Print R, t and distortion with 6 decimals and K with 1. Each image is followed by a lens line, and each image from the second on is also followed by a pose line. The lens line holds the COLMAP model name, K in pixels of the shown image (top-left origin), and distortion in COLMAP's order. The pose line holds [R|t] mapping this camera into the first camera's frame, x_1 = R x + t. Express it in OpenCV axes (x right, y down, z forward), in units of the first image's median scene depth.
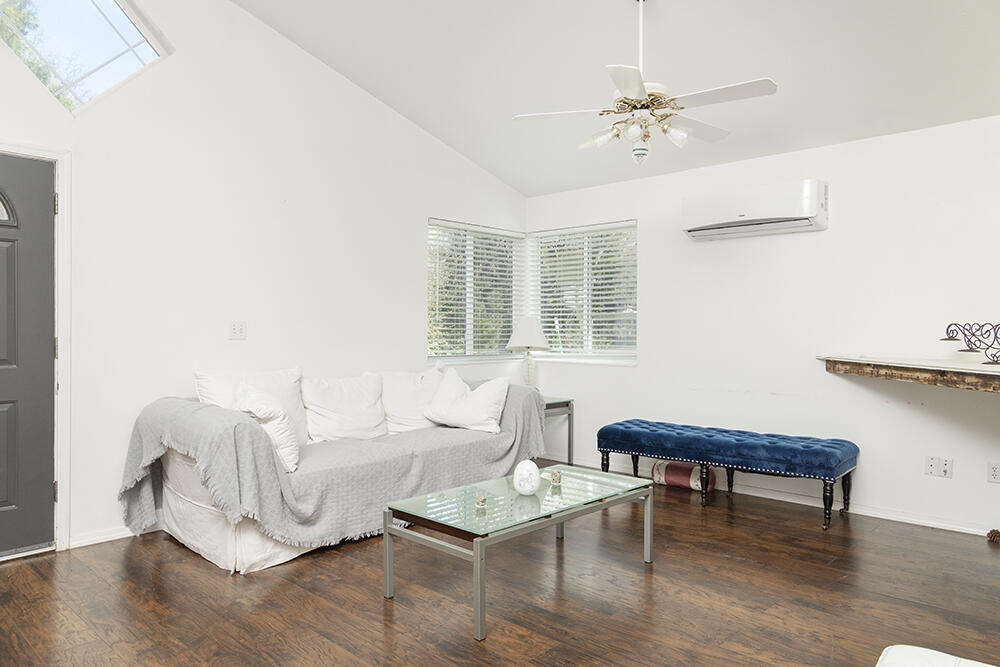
lens RADIAL K [[676.5, 0, 495.1], [0, 676.5, 328.6], [0, 0, 1]] dist [0.000749, 0.000551]
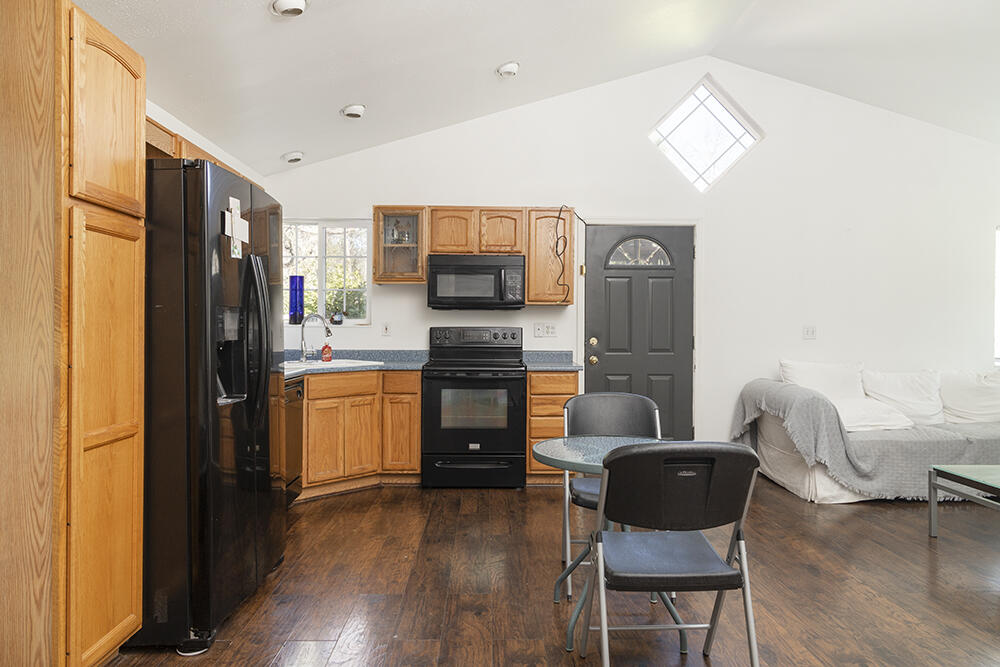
lens RADIAL K [[676.5, 0, 495.1], [0, 676.5, 328.6], [0, 0, 1]] dist [0.000749, 0.000551]
pose [[0.709100, 0.004979, -0.705090, 0.141072], [-0.004676, 0.999986, 0.002359, -0.005888], [0.705092, 0.001624, 0.709114, -0.458354]]
